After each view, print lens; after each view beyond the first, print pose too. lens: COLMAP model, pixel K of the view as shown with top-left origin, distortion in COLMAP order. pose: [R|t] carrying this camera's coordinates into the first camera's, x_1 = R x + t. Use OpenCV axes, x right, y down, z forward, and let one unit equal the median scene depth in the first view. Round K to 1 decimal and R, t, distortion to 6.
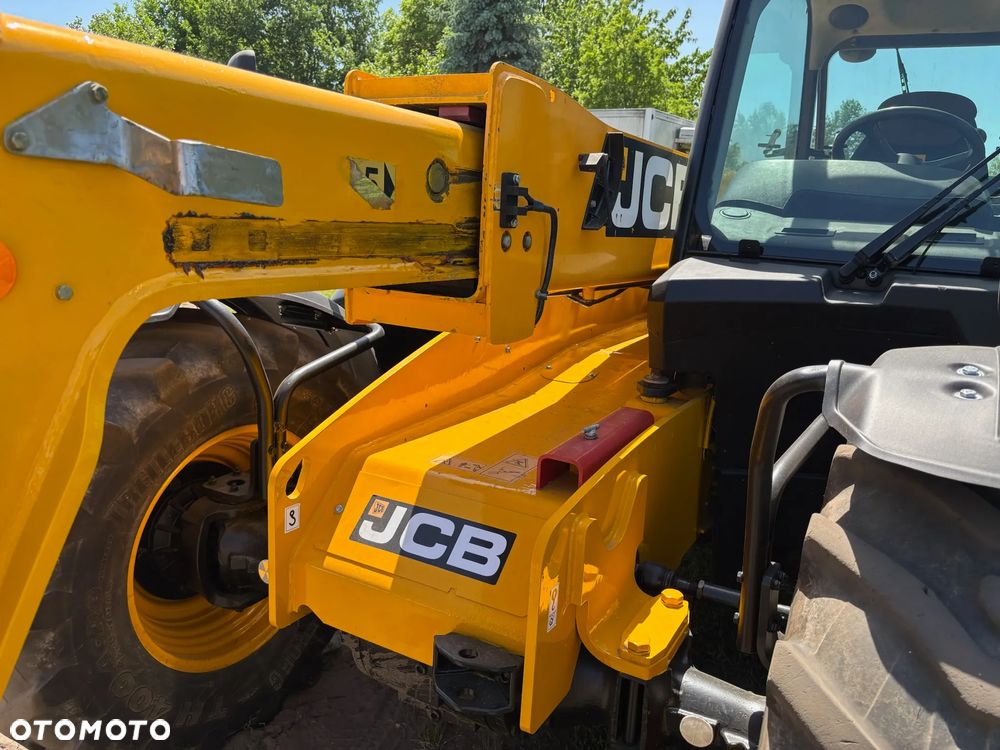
lens RADIAL K [[747.5, 0, 507.1], [0, 747.5, 371.8], [0, 0, 1]] dist [0.010393, -0.004602]
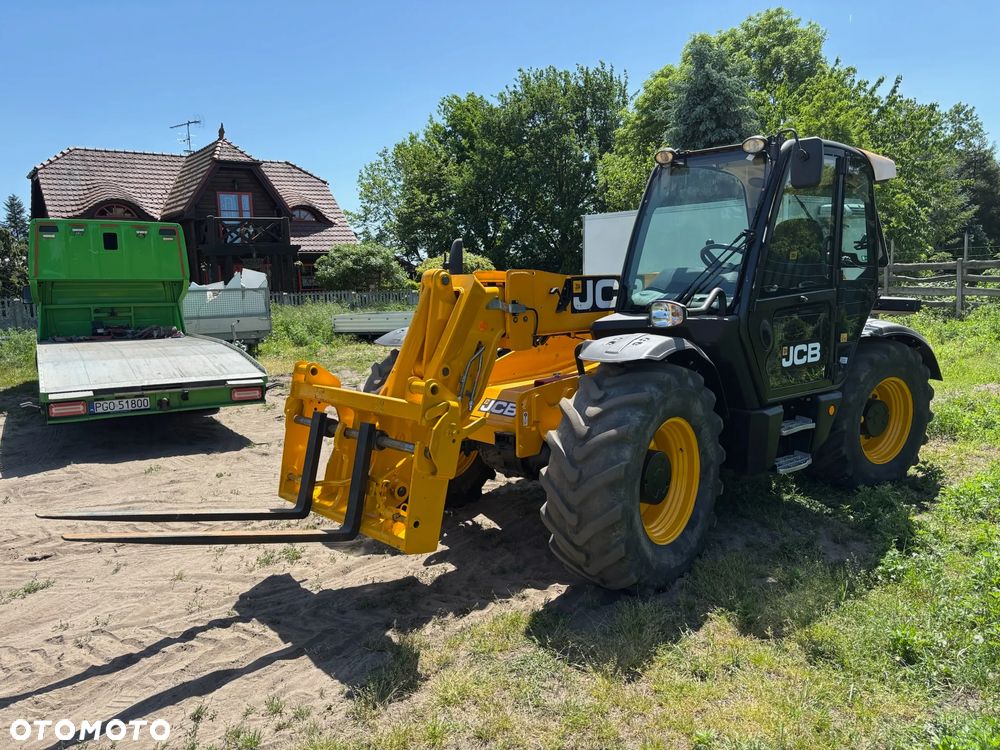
lens RADIAL K [[751.6, 0, 505.1], [0, 751.6, 349.8], [0, 0, 1]] dist [0.040975, -0.034256]
pose [[0.938693, -0.038730, -0.342572, 0.863193], [-0.001780, 0.993112, -0.117156, 0.302732], [0.344750, 0.110583, 0.932158, -1.668310]]
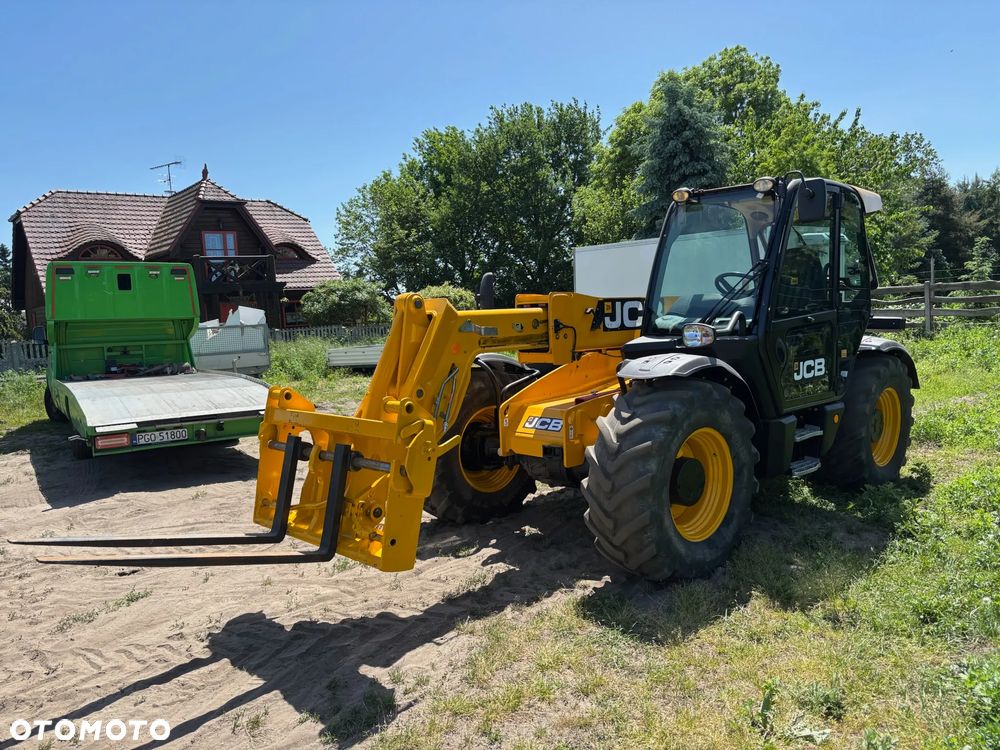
lens RADIAL K [[752.8, 0, 501.7], [0, 752.8, 362.9], [0, 0, 1]] dist [0.025689, -0.010498]
pose [[0.948271, -0.070668, -0.309496, 0.695241], [0.027458, 0.989513, -0.141809, 0.373812], [0.316272, 0.125975, 0.940267, -2.033502]]
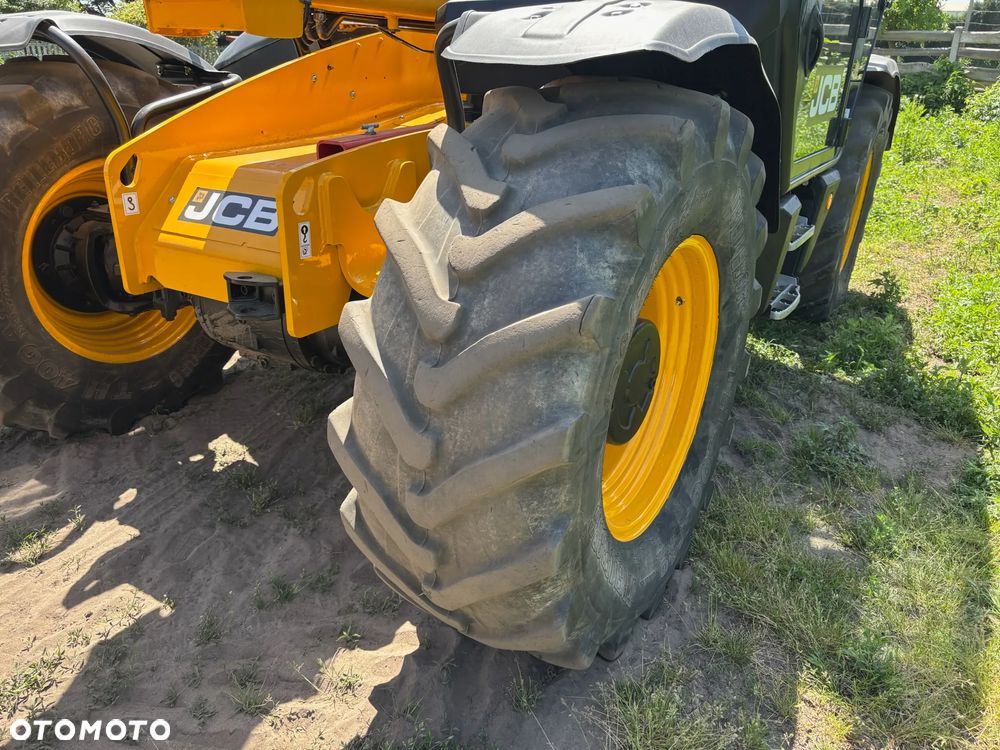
lens RADIAL K [[752.8, 0, 501.7], [0, 752.8, 362.9], [0, 0, 1]] dist [0.025689, -0.010498]
pose [[0.998968, -0.019431, -0.041049, 0.343891], [0.026228, 0.984722, 0.172149, 0.231431], [0.037077, -0.173048, 0.984215, -0.245352]]
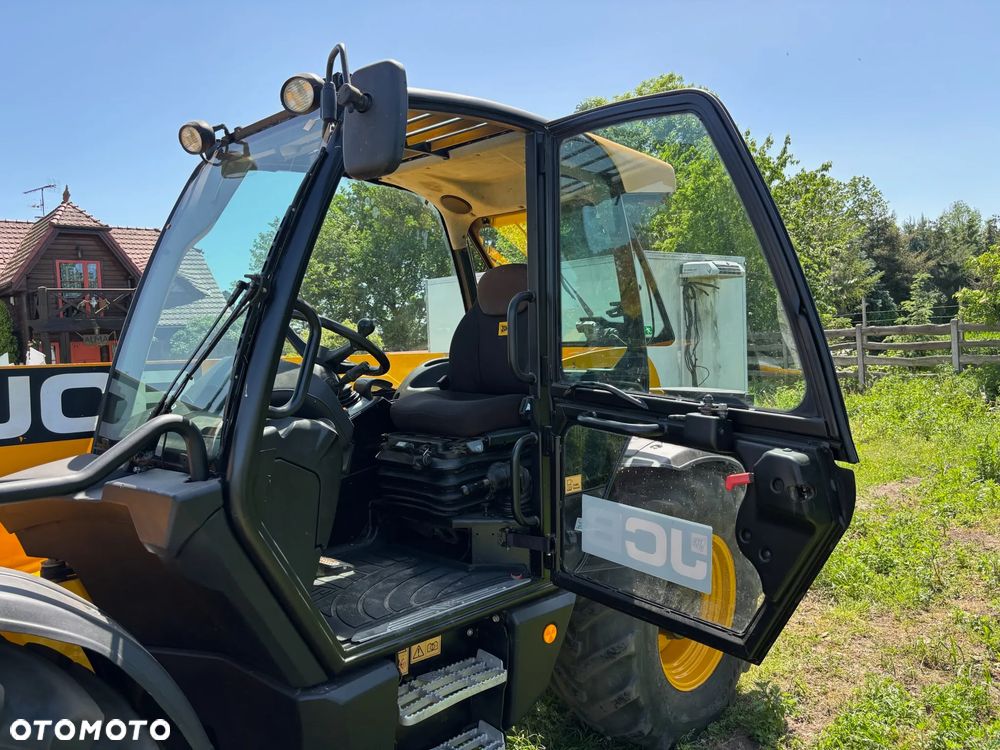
lens RADIAL K [[742.8, 0, 502.6], [0, 742.8, 348.2], [0, 0, 1]] dist [0.039393, -0.000621]
pose [[0.959916, -0.086220, -0.266698, 1.389560], [0.029794, 0.977509, -0.208781, -0.056396], [0.278701, 0.192466, 0.940895, 0.029422]]
